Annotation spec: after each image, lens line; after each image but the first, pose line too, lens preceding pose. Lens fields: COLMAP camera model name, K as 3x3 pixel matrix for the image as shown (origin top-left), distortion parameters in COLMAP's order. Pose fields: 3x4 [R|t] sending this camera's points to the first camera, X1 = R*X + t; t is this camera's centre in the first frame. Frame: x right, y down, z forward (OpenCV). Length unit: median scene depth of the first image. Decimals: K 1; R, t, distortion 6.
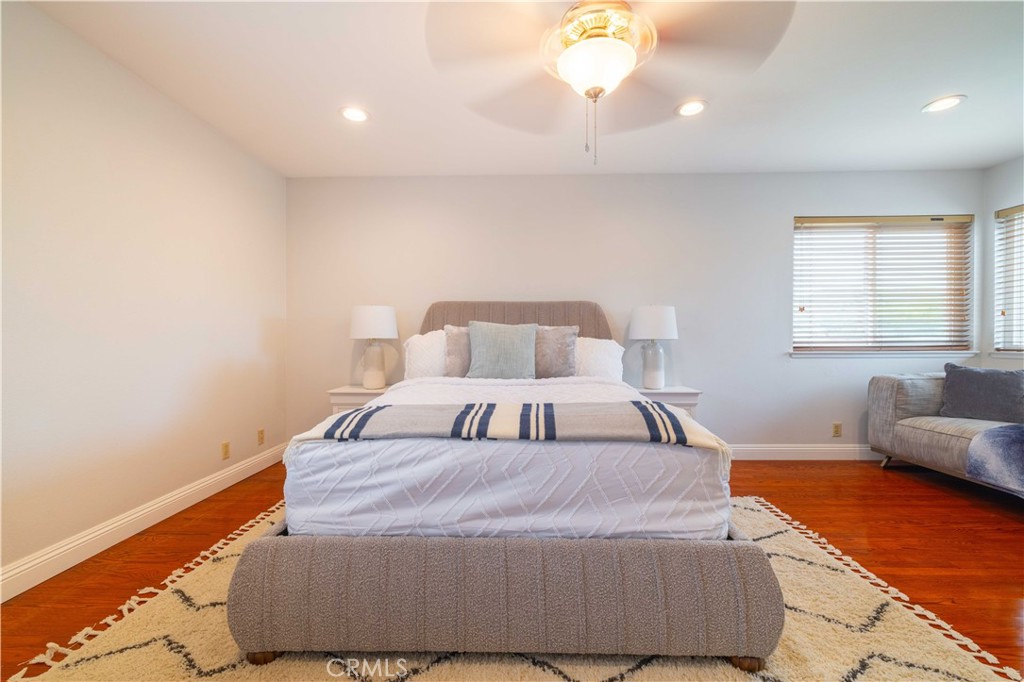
lens RADIAL K [[433.6, 0, 504.9], [0, 433.6, 340.6], [0, 0, 1]] dist [0.000652, -0.001262]
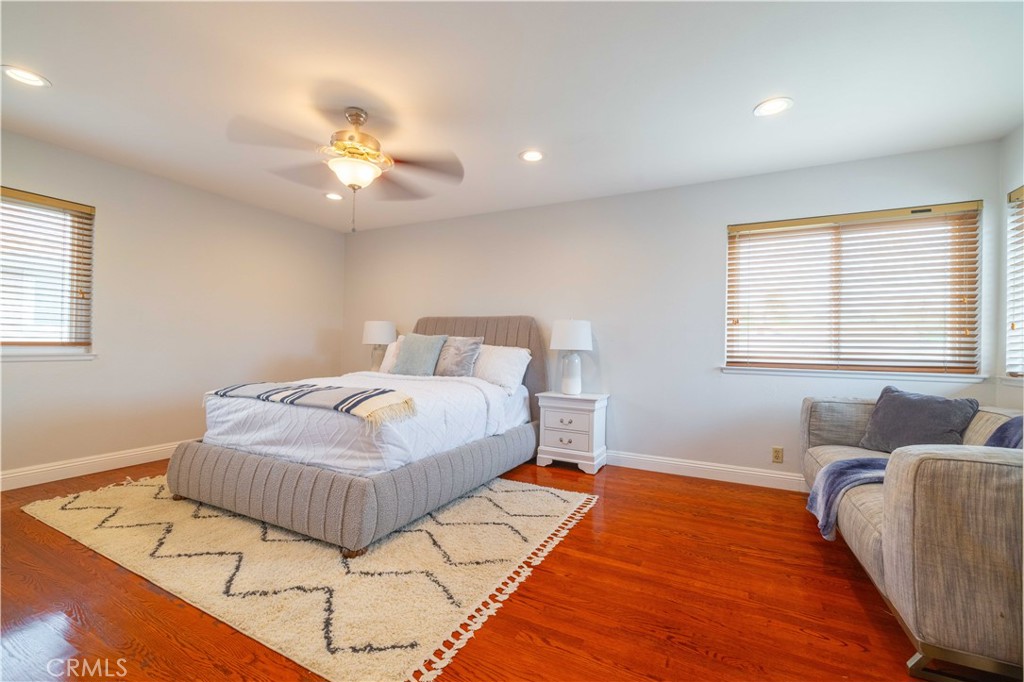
lens RADIAL K [[433.6, 0, 504.9], [0, 433.6, 340.8], [0, 0, 1]] dist [0.000652, -0.001262]
pose [[0.899627, 0.015122, -0.436397, 0.677341], [-0.023879, 0.999608, -0.014587, -0.005947], [0.436005, 0.023544, 0.899636, -0.071956]]
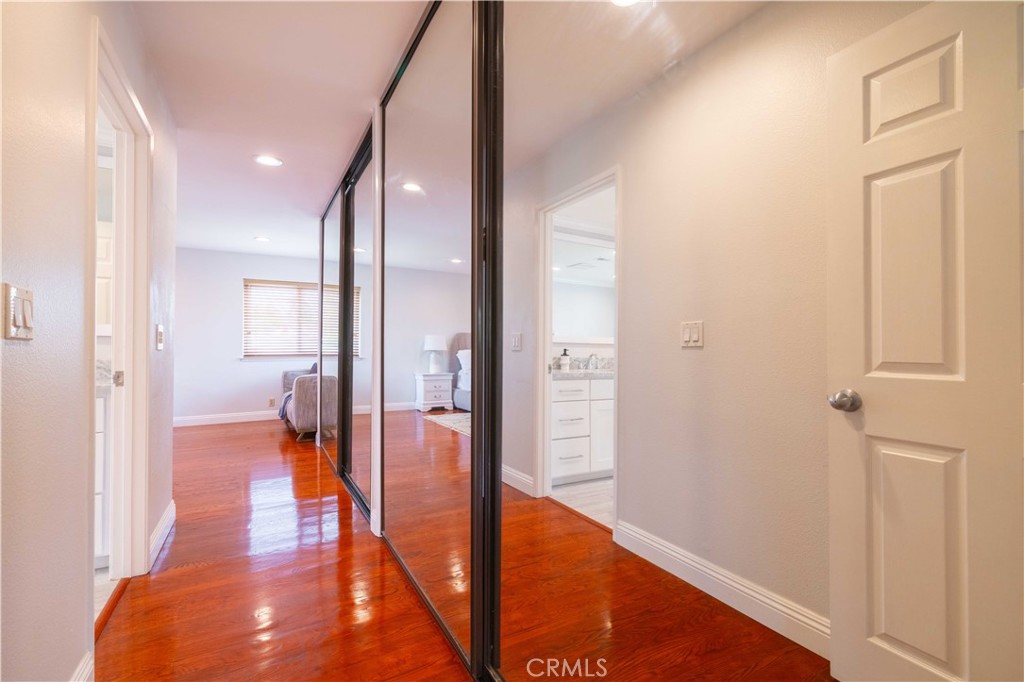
lens RADIAL K [[433.6, 0, 510.0], [0, 433.6, 344.3], [0, 0, 1]] dist [0.000652, -0.001262]
pose [[0.851891, 0.005696, 0.523687, 0.700135], [0.004484, 0.999825, -0.018170, 0.008574], [-0.523699, 0.017828, 0.851717, -1.048633]]
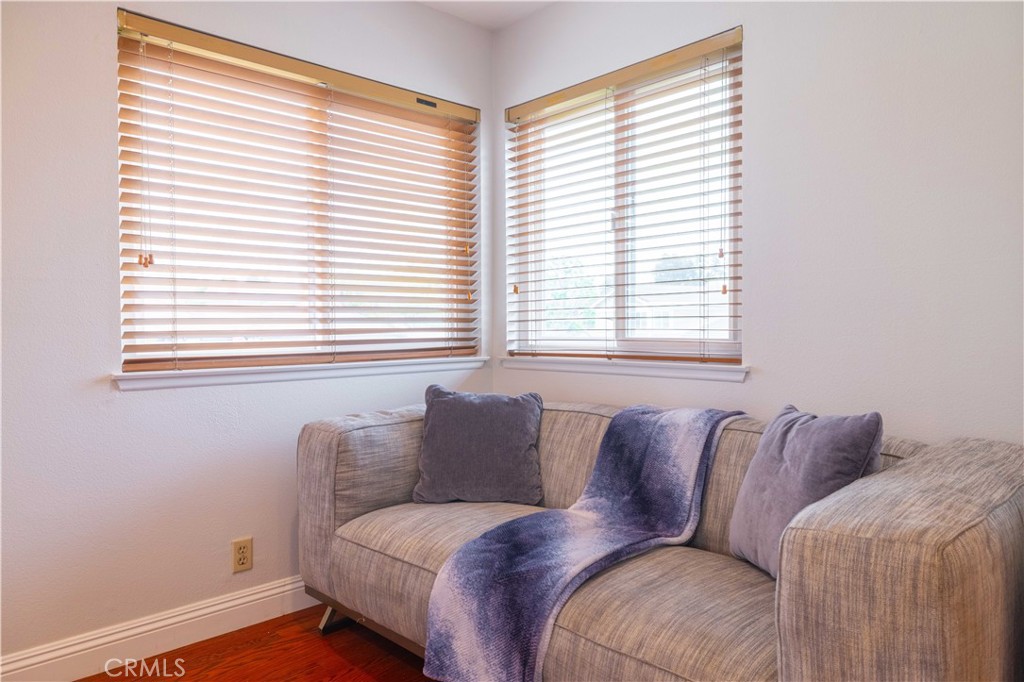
lens RADIAL K [[679.0, 0, 518.9], [0, 679.0, 340.1], [0, 0, 1]] dist [-0.005787, 0.003749]
pose [[0.702447, -0.015394, 0.711569, 0.515594], [0.009473, 0.999880, 0.012279, -0.007497], [-0.711673, -0.001885, 0.702508, 0.368963]]
